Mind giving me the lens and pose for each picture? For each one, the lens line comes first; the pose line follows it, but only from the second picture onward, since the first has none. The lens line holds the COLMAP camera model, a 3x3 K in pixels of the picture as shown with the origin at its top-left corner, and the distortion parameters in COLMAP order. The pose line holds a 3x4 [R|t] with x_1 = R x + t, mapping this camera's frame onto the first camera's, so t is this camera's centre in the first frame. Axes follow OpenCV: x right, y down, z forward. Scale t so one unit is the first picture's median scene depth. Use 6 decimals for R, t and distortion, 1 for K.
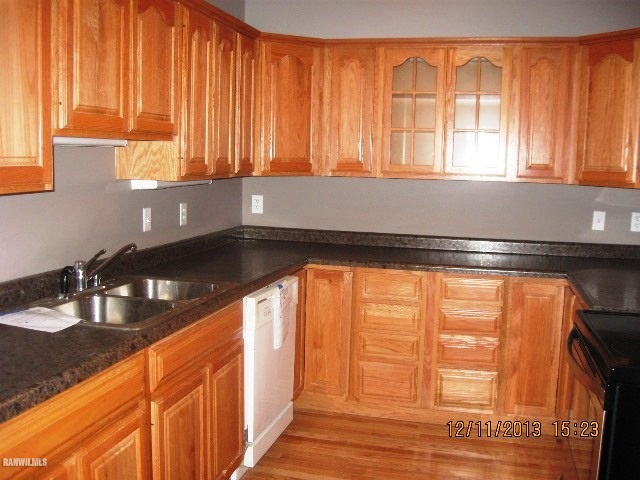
lens RADIAL K [[658.4, 0, 320.0], [0, 658.4, 240.0], [0, 0, 1]] dist [-0.124999, 0.019055]
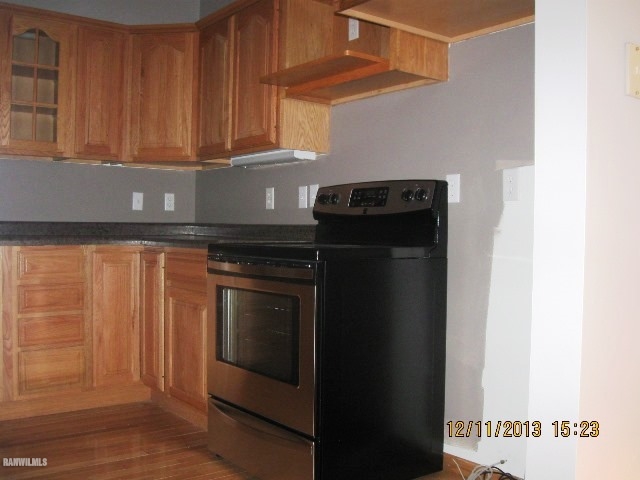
lens RADIAL K [[658.4, 0, 320.0], [0, 658.4, 240.0], [0, 0, 1]] dist [-0.124999, 0.019055]
pose [[0.605875, -0.026483, 0.795119, -0.275200], [0.091093, 0.995182, -0.036266, 0.112342], [-0.790327, 0.094403, 0.605368, 0.116601]]
